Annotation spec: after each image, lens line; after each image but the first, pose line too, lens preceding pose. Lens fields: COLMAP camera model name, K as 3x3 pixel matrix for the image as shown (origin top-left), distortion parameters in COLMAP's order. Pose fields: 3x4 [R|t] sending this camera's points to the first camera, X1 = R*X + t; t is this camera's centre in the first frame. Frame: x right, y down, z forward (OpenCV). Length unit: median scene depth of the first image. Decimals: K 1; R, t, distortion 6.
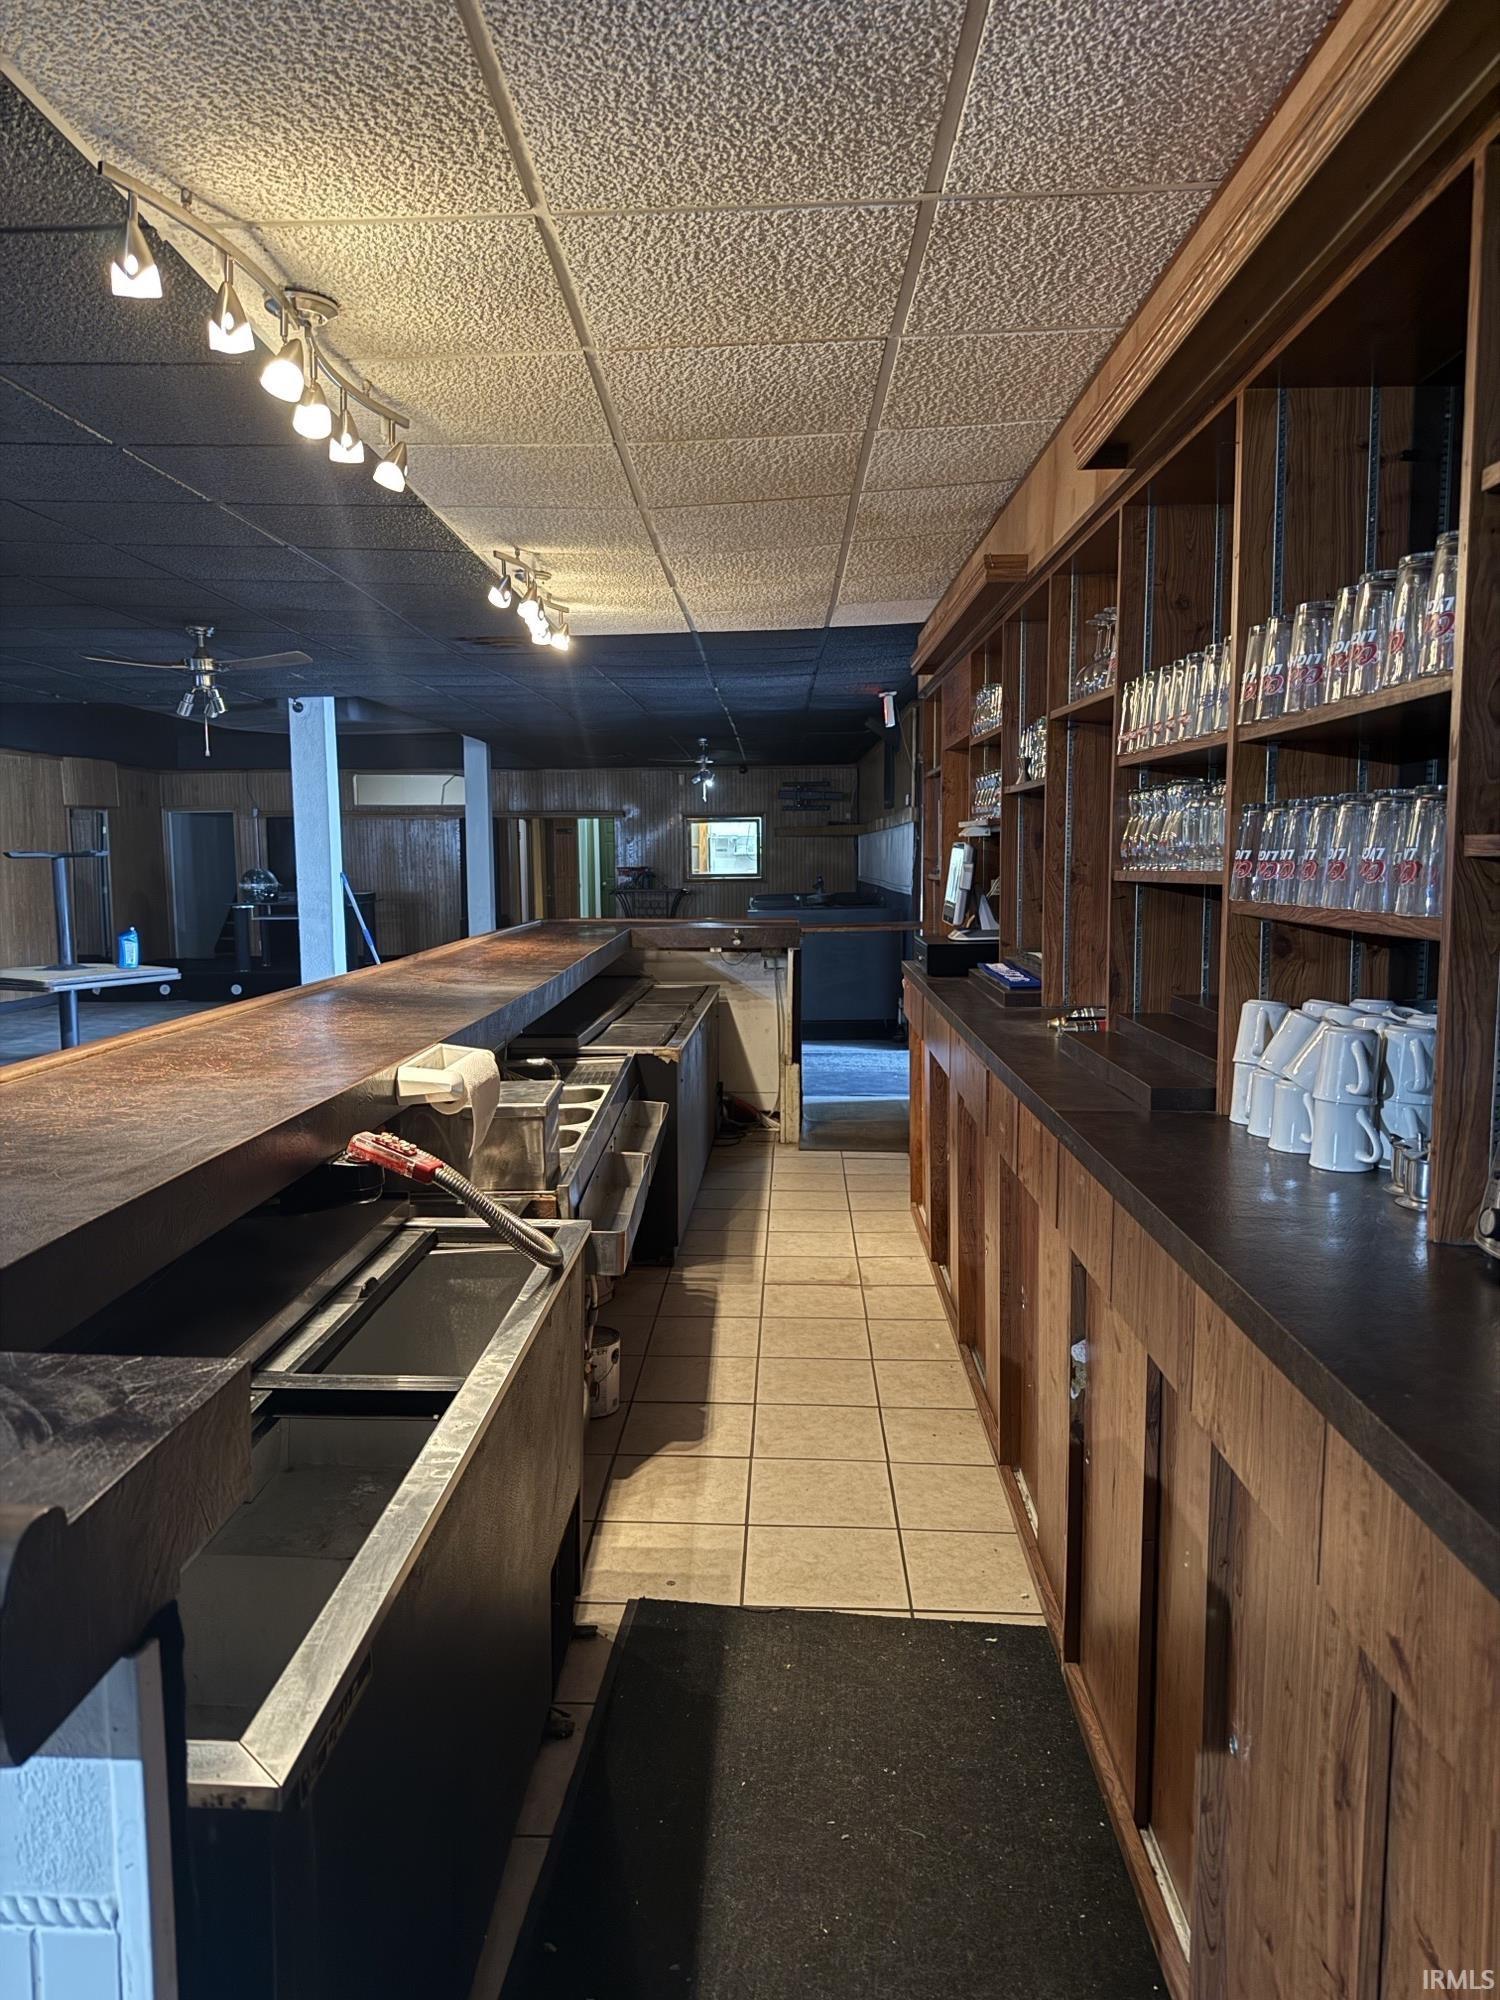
lens RADIAL K [[1376.6, 0, 742.8], [0, 1376.6, 1003.7], [0, 0, 1]] dist [-0.000994, -0.000080]
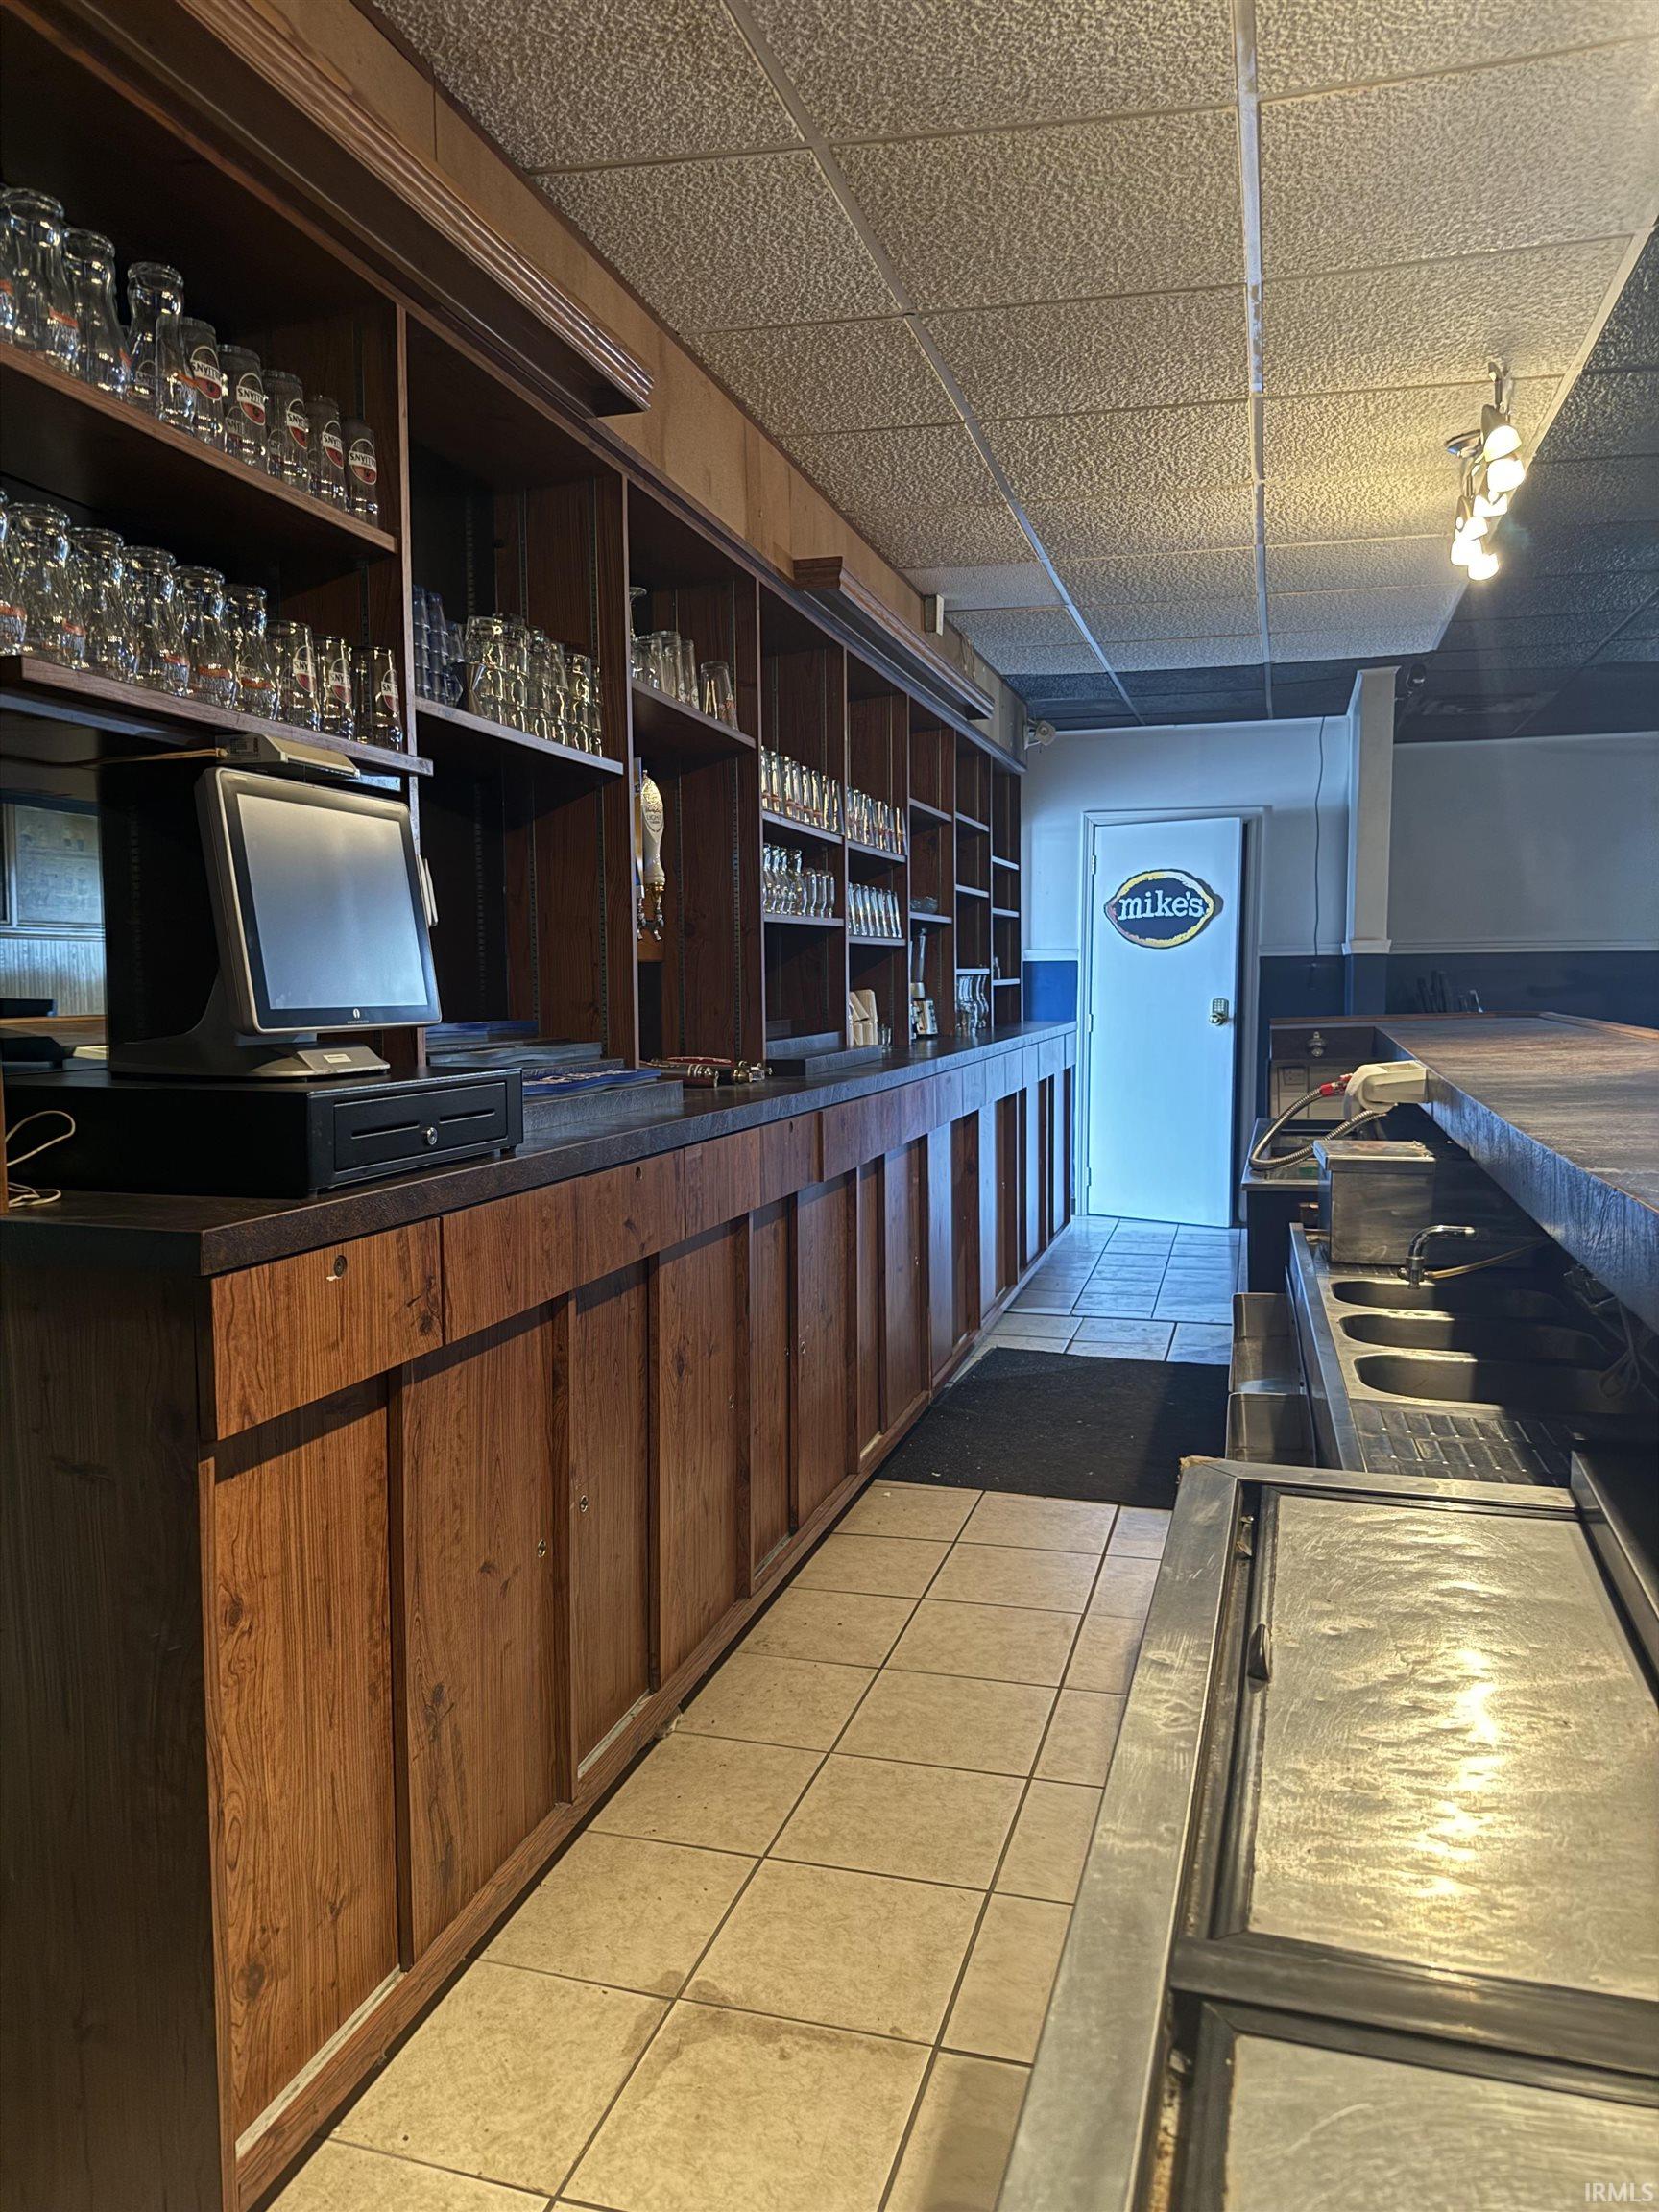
lens RADIAL K [[1538.6, 0, 812.8], [0, 1538.6, 1094.2], [0, 0, 1]] dist [0.011945, 0.000861]
pose [[-0.964077, -0.000012, 0.265625, -0.077617], [0.049034, 0.982806, 0.178010, -0.138217], [-0.261060, 0.184640, -0.947500, 1.751371]]
